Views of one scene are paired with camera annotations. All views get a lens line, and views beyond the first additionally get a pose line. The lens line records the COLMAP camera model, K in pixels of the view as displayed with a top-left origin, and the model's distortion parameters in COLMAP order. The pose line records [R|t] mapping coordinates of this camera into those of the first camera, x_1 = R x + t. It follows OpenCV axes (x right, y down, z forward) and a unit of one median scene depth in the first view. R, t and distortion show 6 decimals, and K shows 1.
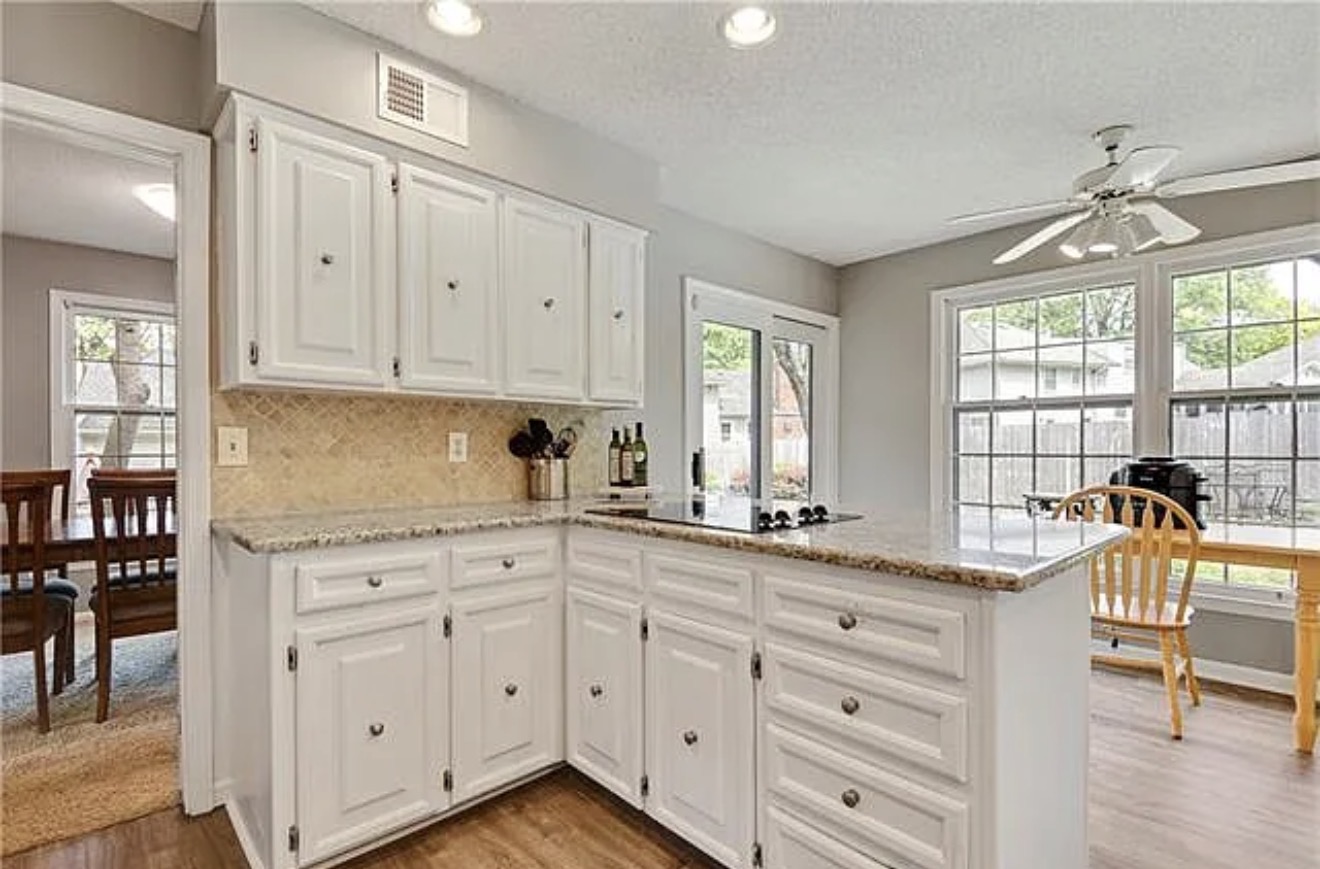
lens RADIAL K [[598.4, 0, 659.5], [0, 598.4, 452.4], [0, 0, 1]] dist [0.030913, -0.031037]
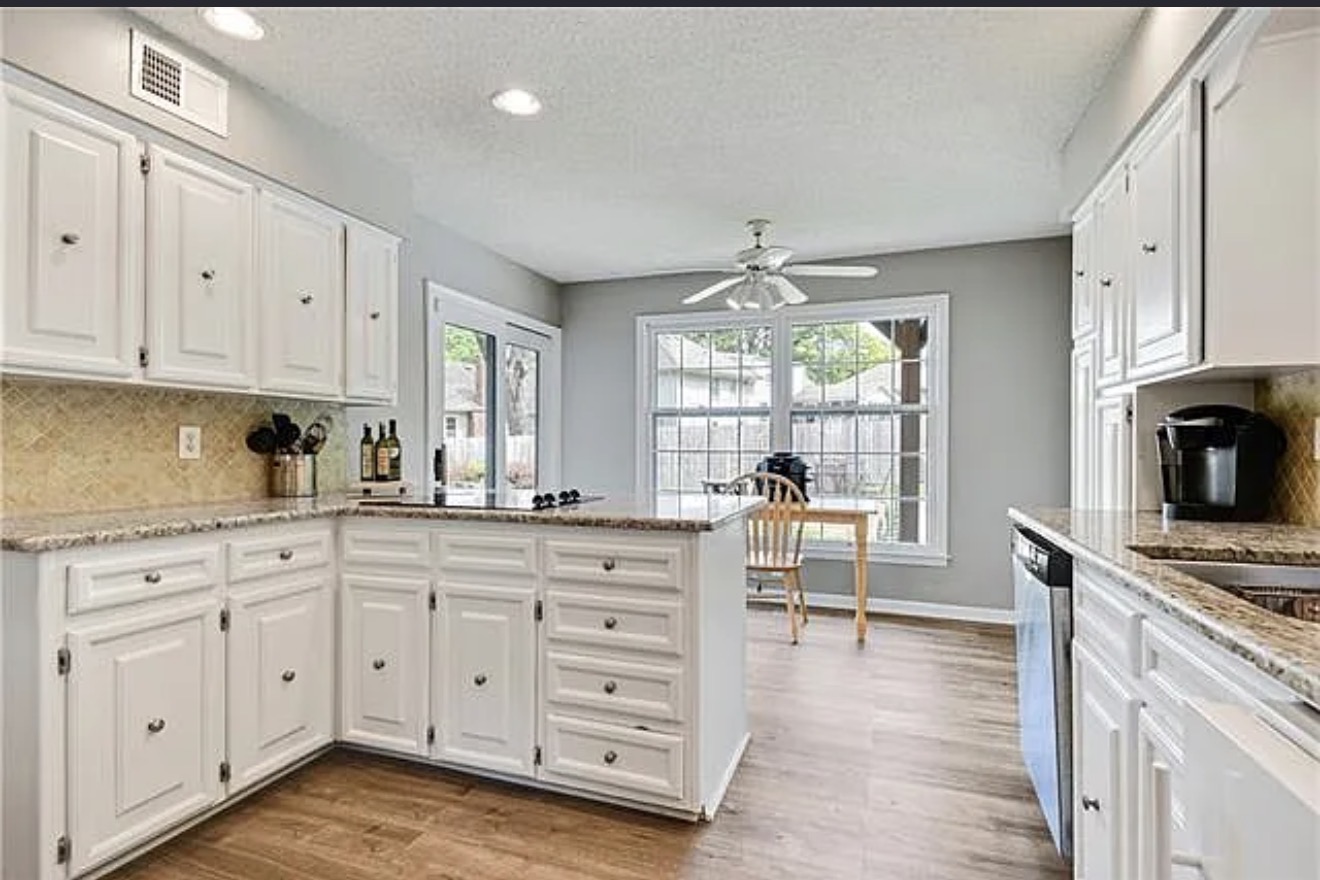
lens RADIAL K [[624.9, 0, 658.2], [0, 624.9, 446.2], [0, 0, 1]] dist [0.000139, -0.015758]
pose [[0.884093, 0.003656, 0.467296, -0.146023], [-0.000950, 0.999981, -0.006027, 0.002538], [-0.467309, 0.004884, 0.884080, -0.195691]]
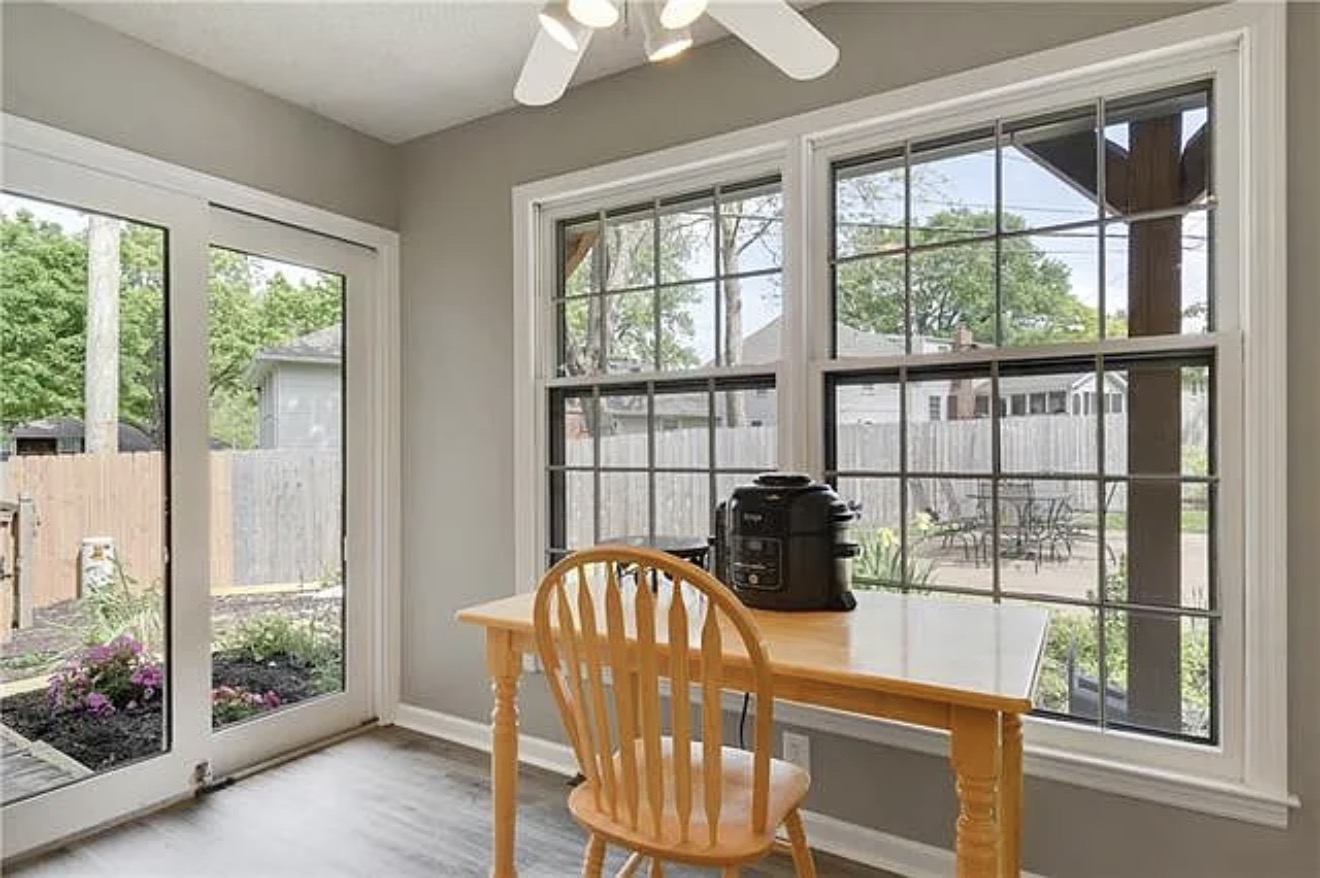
lens RADIAL K [[716.9, 0, 659.1], [0, 716.9, 453.3], [0, 0, 1]] dist [-0.000175, 0.000057]
pose [[0.963376, 0.000160, 0.268153, 0.602022], [0.001769, 0.999974, -0.006950, -0.008861], [-0.268147, 0.007169, 0.963351, 0.443640]]
